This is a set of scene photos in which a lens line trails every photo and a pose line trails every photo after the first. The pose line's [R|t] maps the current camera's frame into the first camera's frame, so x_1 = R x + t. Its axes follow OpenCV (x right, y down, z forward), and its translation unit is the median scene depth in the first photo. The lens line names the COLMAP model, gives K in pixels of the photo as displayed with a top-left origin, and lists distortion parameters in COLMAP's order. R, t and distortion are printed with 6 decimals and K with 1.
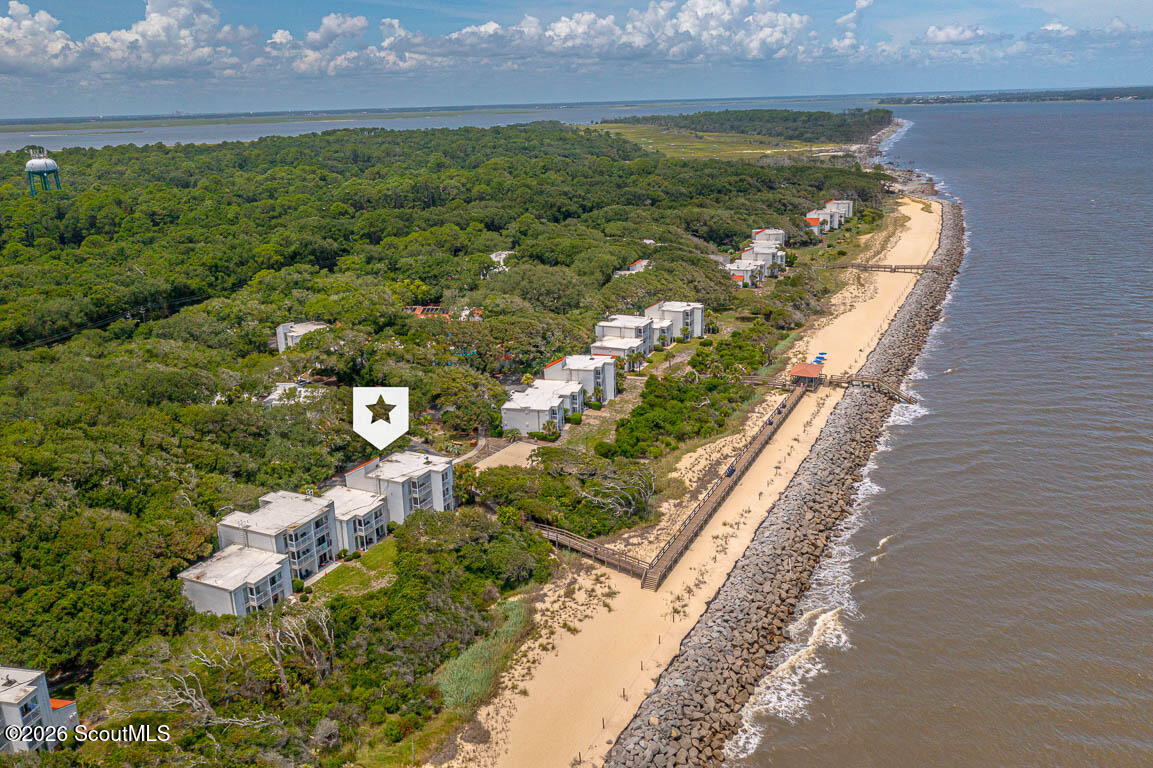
lens RADIAL K [[922.8, 0, 582.4], [0, 922.8, 381.0], [0, 0, 1]] dist [0.004792, 0.004435]
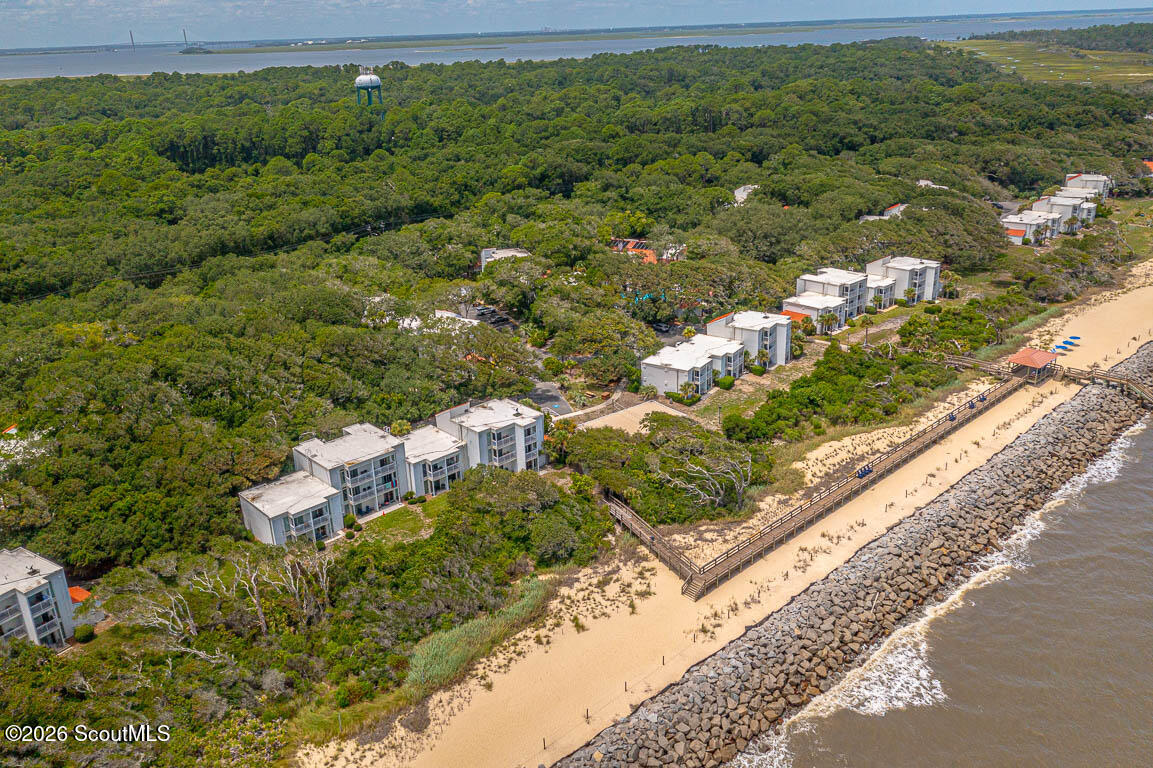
lens RADIAL K [[922.8, 0, 582.4], [0, 922.8, 381.0], [0, 0, 1]] dist [0.004792, 0.004435]
pose [[0.931369, 0.127287, -0.341101, 0.181612], [-0.098683, 0.990081, 0.100011, -0.040077], [0.350447, -0.059486, 0.934691, 0.113736]]
